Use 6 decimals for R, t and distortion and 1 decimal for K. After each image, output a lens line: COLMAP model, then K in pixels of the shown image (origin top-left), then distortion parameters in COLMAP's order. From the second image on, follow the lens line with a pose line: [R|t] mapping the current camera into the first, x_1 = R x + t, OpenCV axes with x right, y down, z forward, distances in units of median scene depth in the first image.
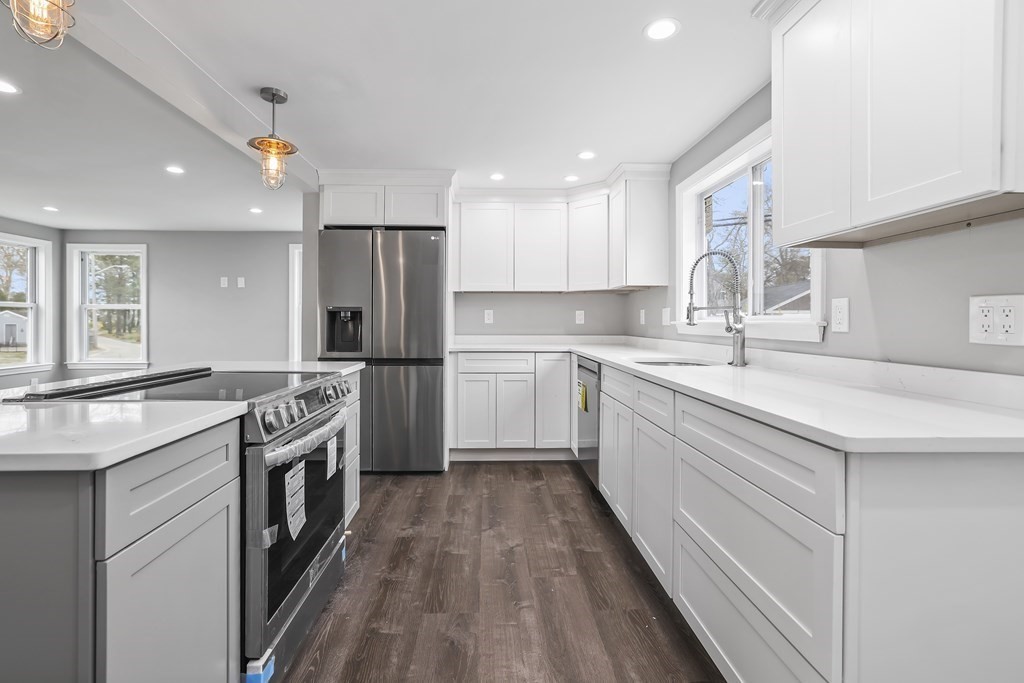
lens RADIAL K [[431.3, 0, 511.5], [0, 431.3, 322.0], [0, 0, 1]] dist [-0.017971, 0.000423]
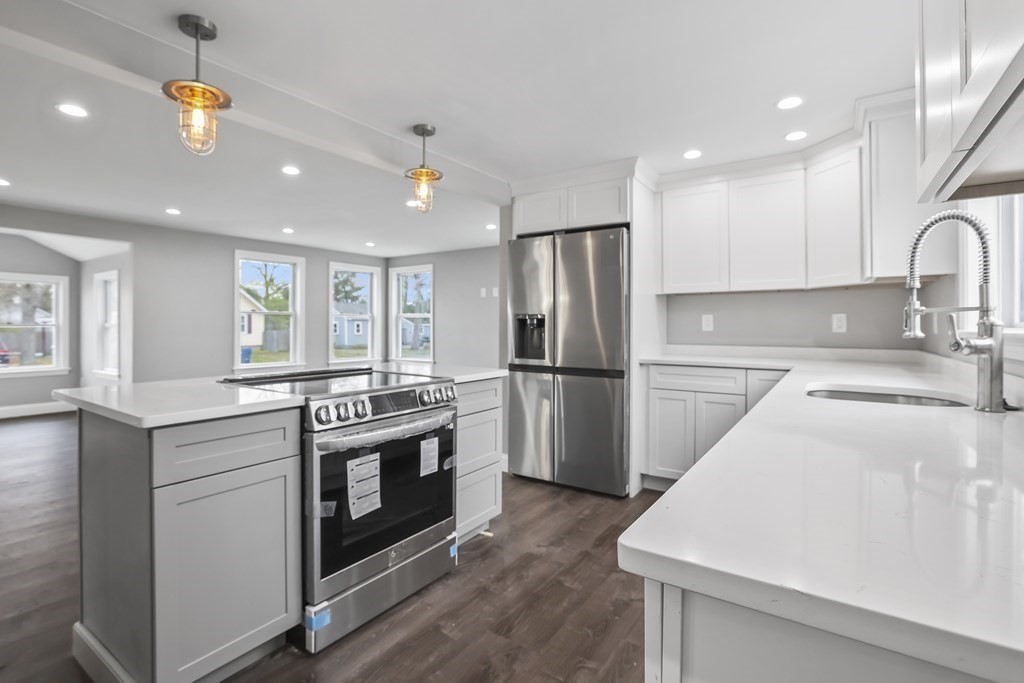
lens RADIAL K [[467.7, 0, 511.8], [0, 467.7, 324.3], [0, 0, 1]] dist [-0.031390, 0.000278]
pose [[0.813717, -0.002480, -0.581257, 0.244524], [-0.001378, 0.999980, -0.006195, -0.005580], [0.581260, 0.005842, 0.813697, 0.092543]]
